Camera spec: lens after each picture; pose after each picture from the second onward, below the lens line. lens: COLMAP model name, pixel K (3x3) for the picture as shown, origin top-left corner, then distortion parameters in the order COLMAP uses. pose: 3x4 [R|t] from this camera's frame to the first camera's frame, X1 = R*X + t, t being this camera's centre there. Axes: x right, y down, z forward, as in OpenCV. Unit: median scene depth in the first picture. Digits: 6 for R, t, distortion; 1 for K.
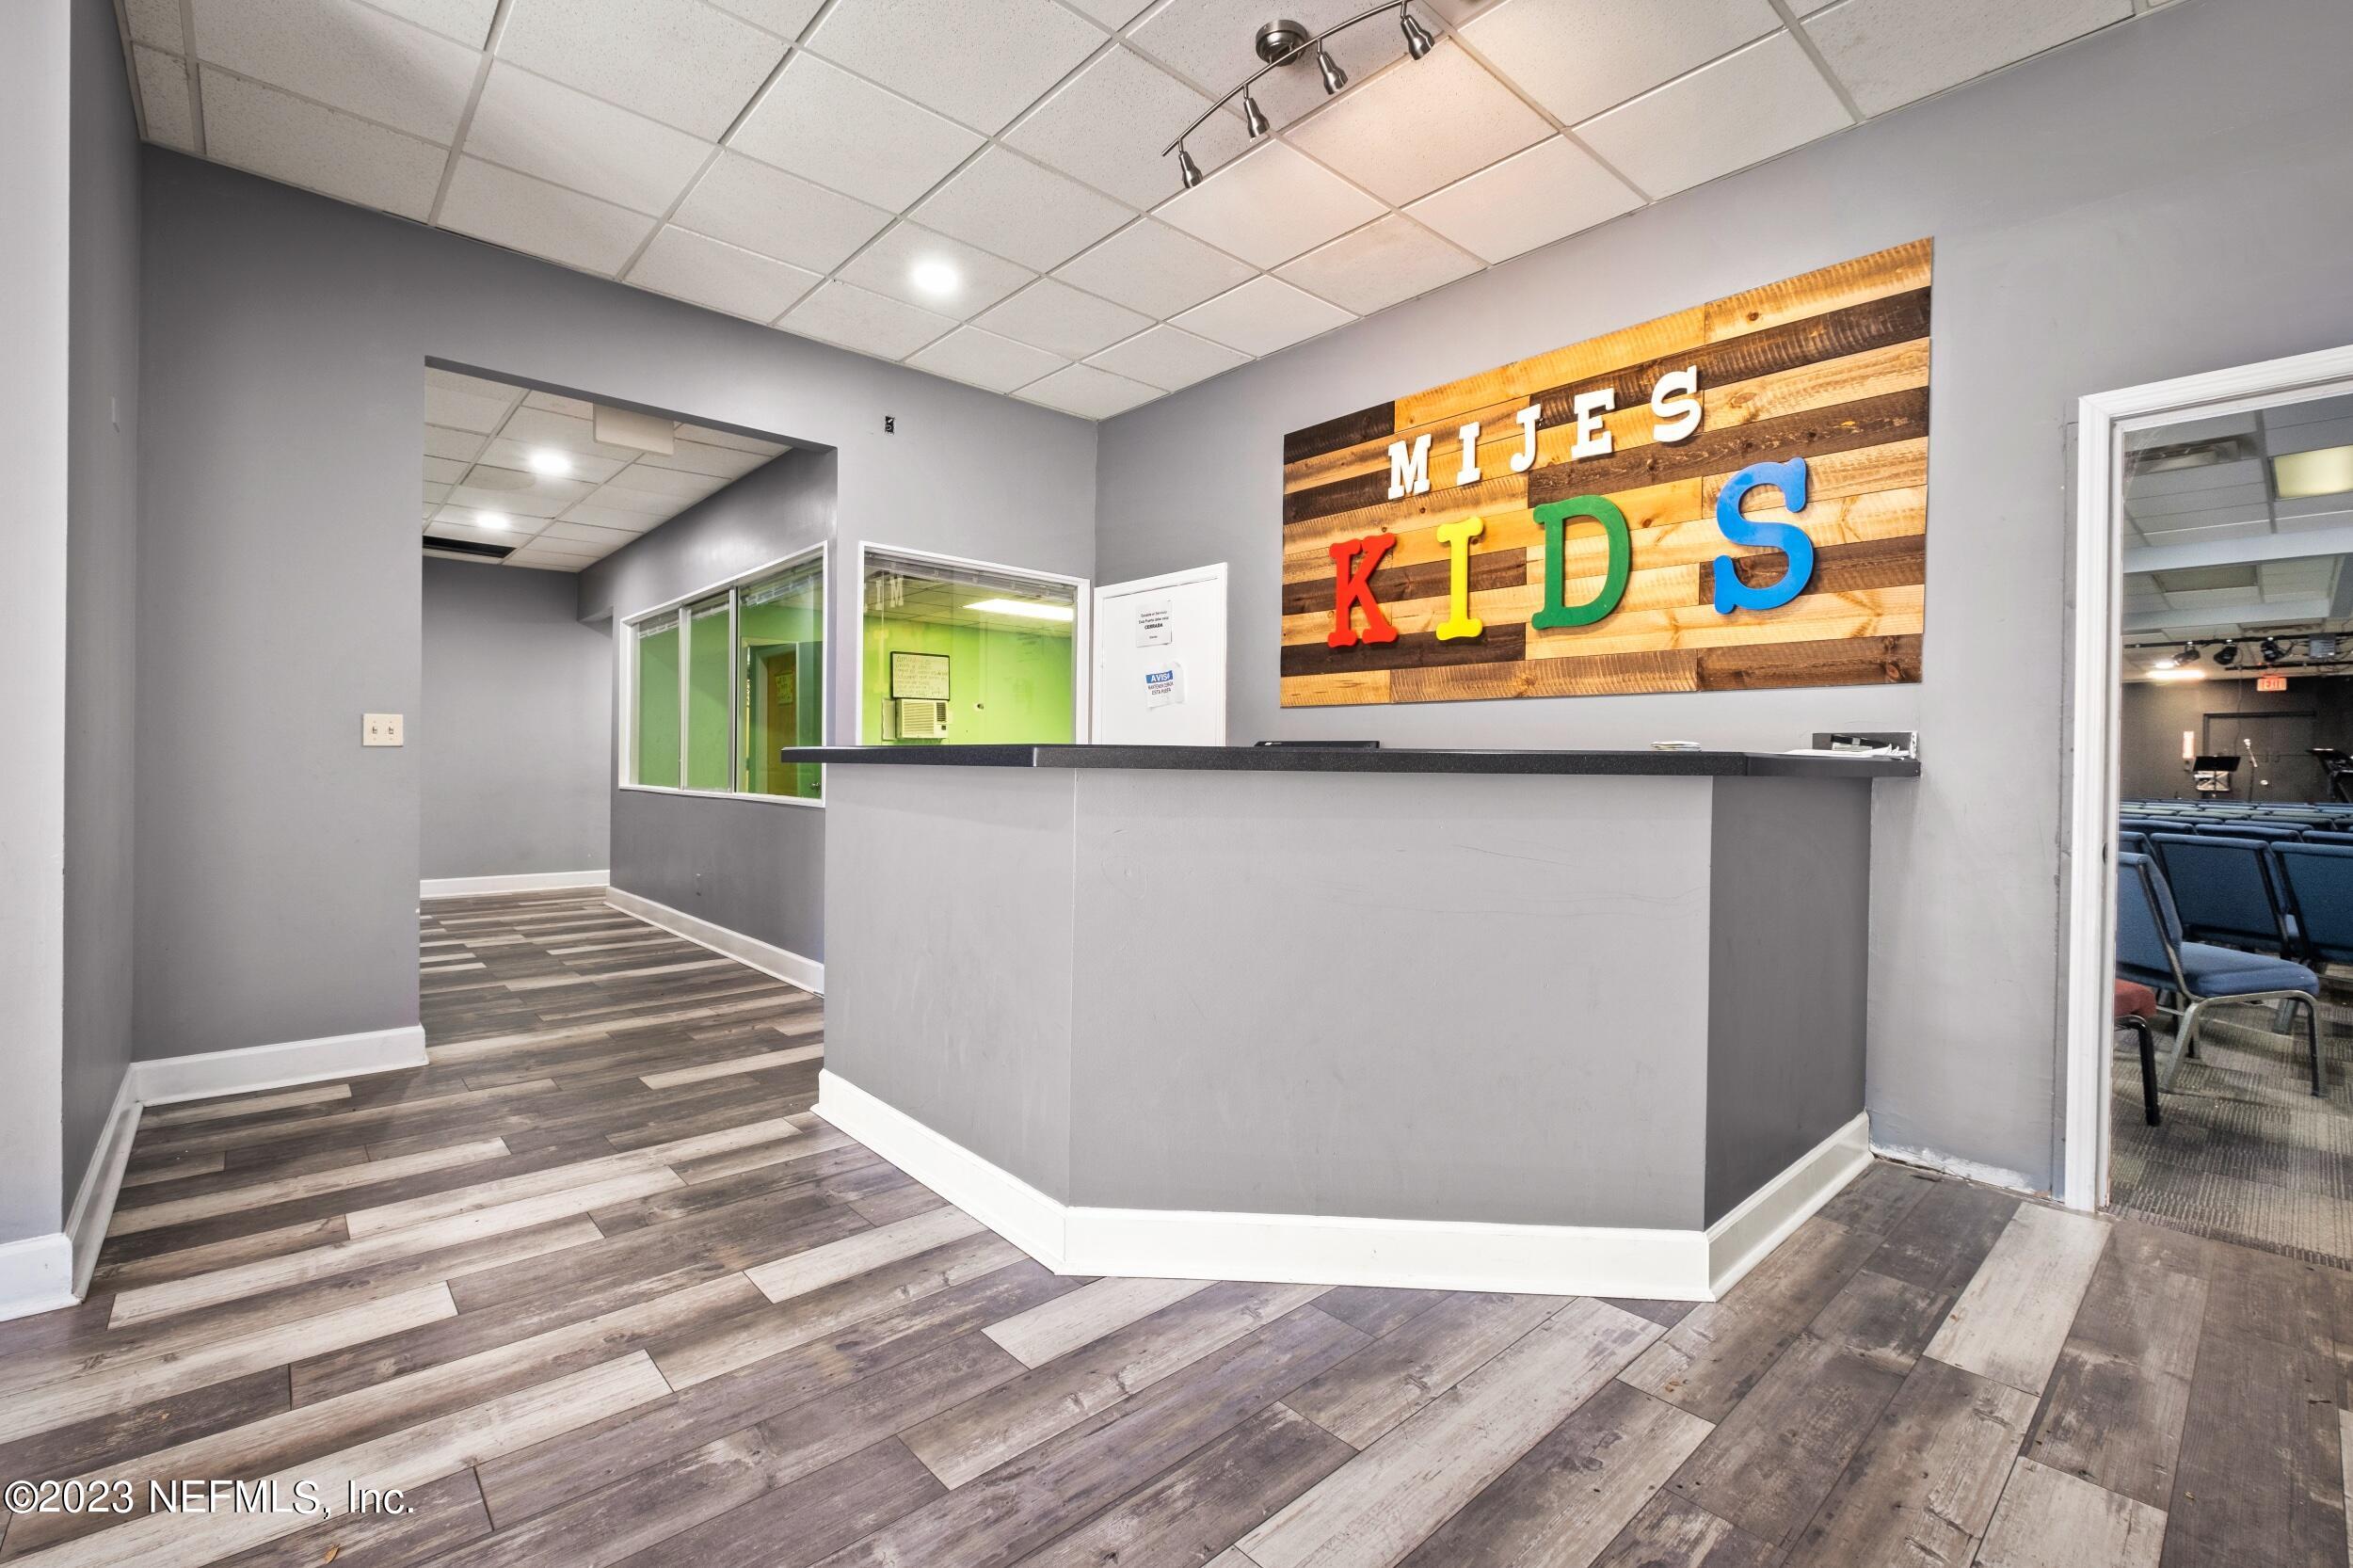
lens RADIAL K [[1025.4, 0, 1178.7], [0, 1025.4, 779.3], [0, 0, 1]] dist [0.002979, -0.003962]
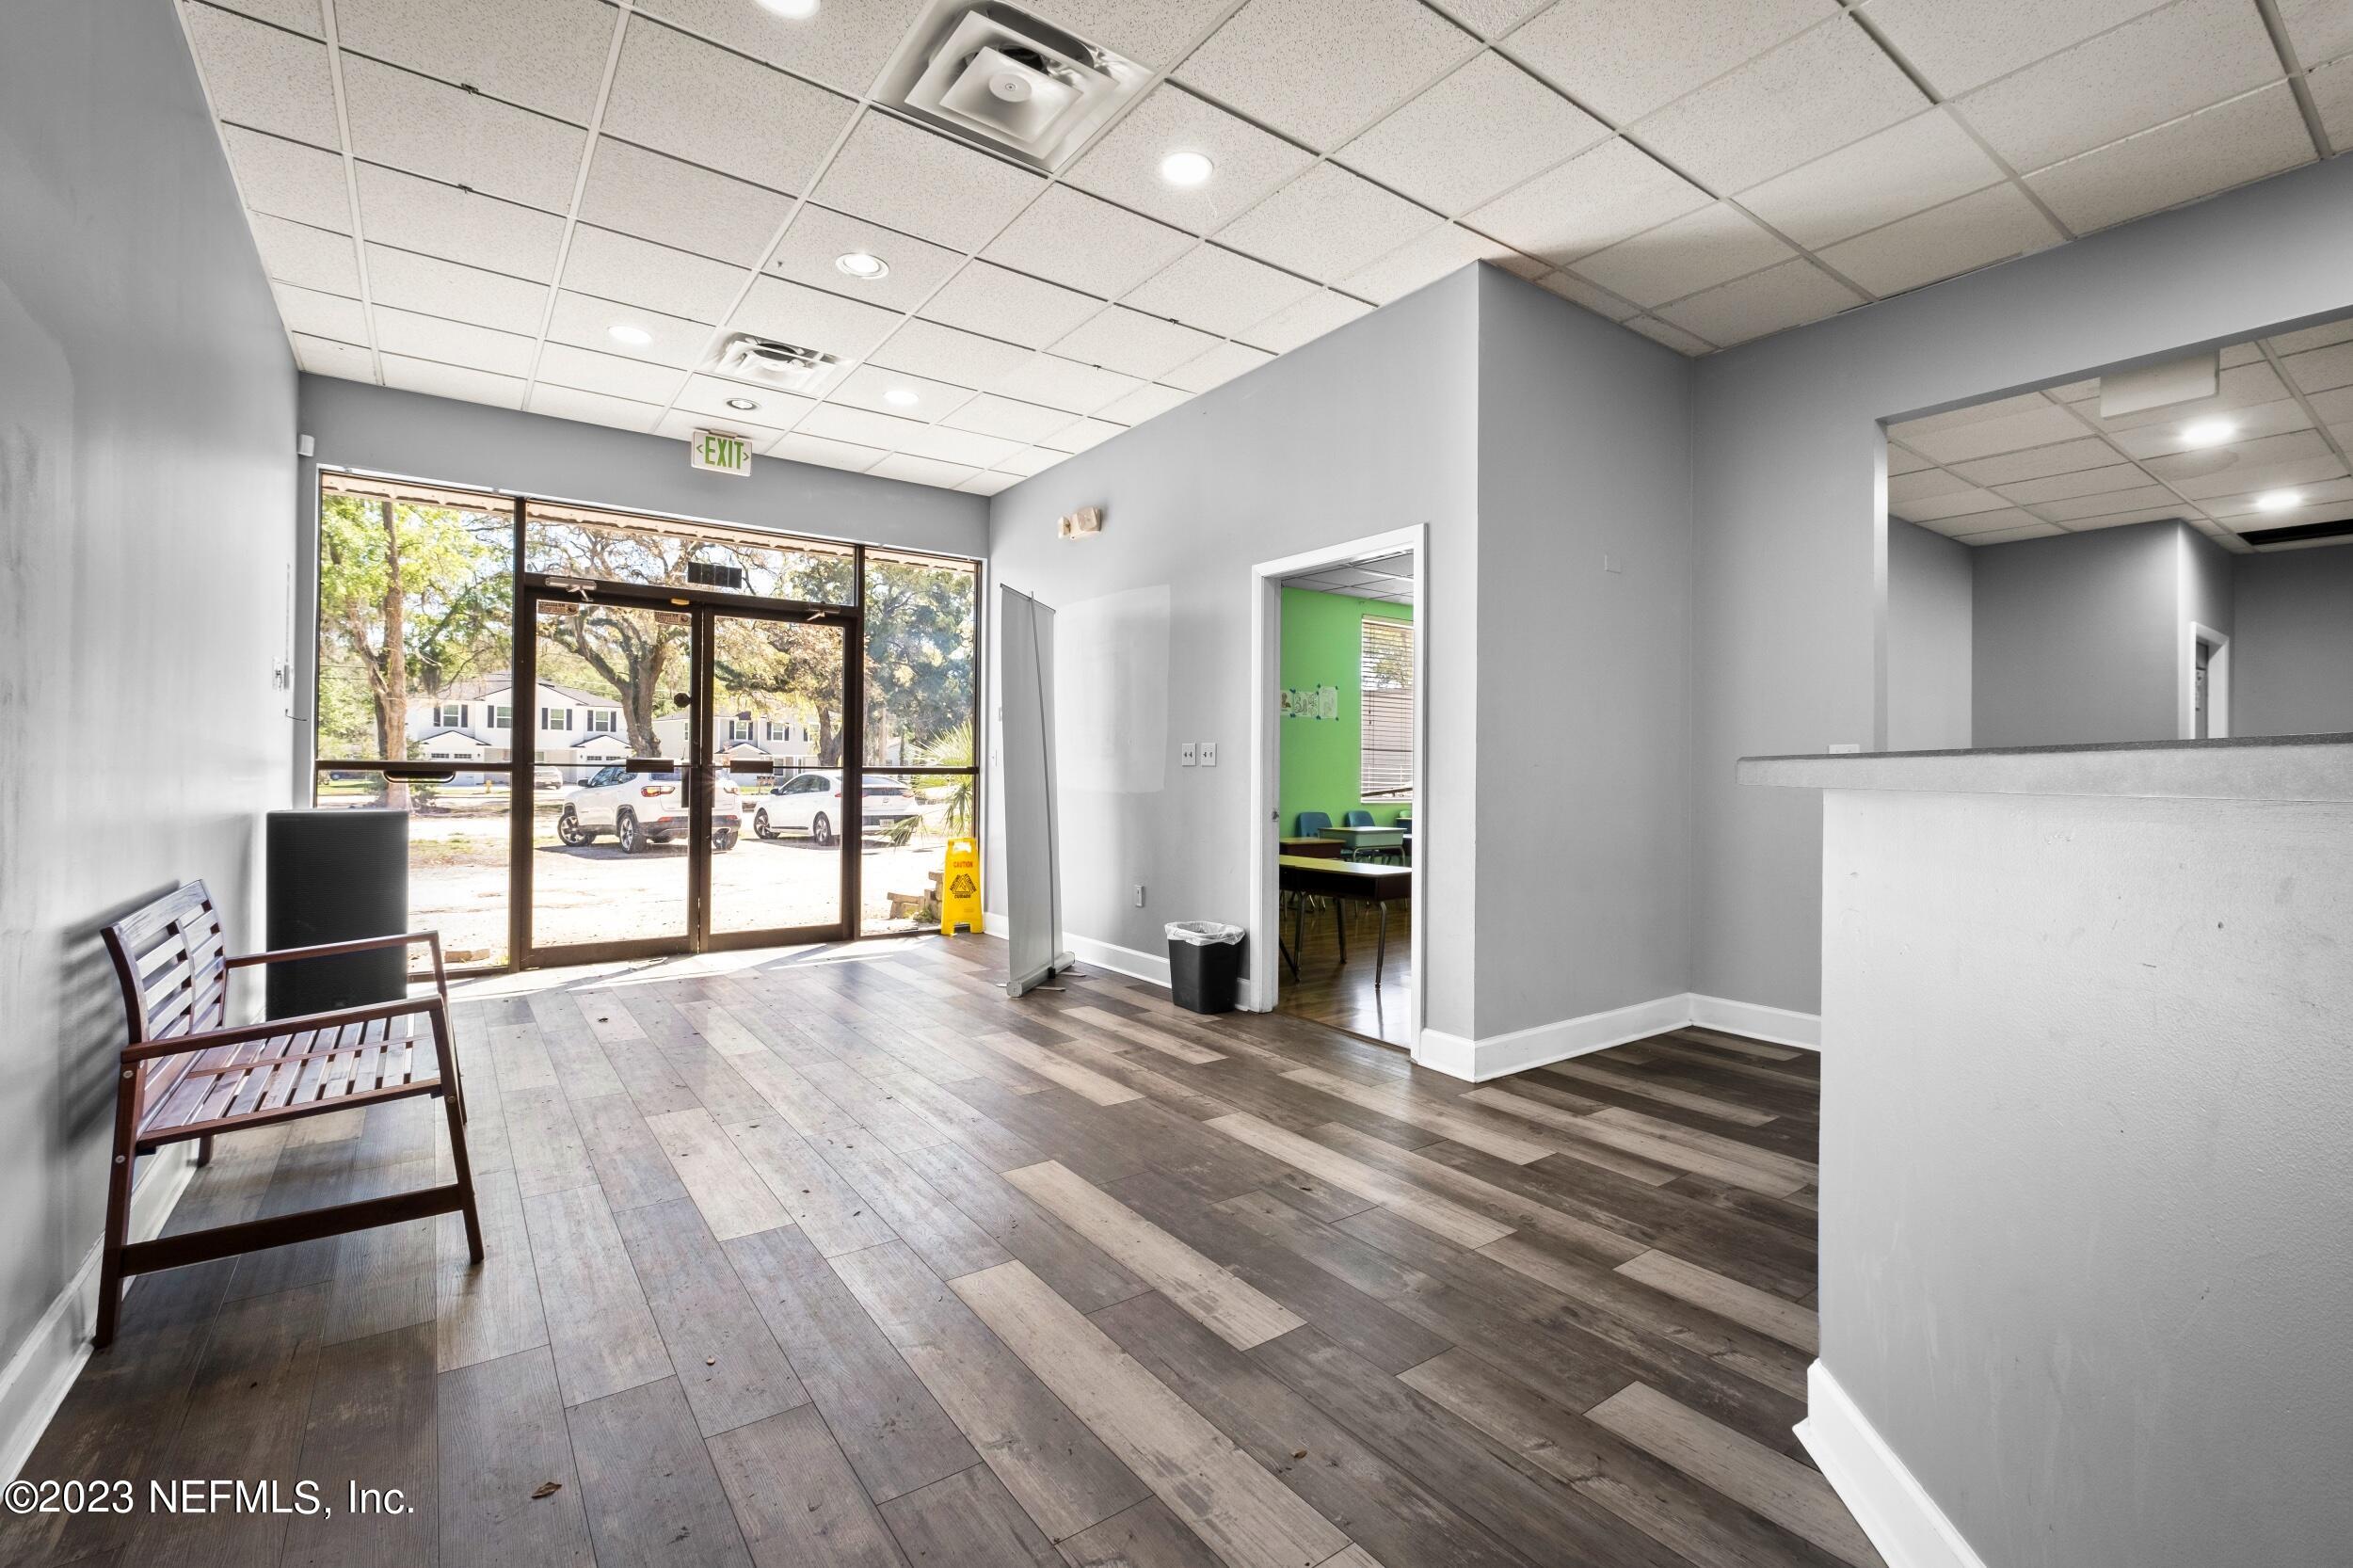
lens RADIAL K [[1025.4, 0, 1171.1], [0, 1025.4, 776.2], [0, 0, 1]] dist [0.002979, -0.003962]
pose [[-0.108310, -0.009798, -0.994069, 0.674941], [-0.026627, 0.999621, -0.006952, 0.000946], [0.993761, 0.025716, -0.108529, 0.565386]]
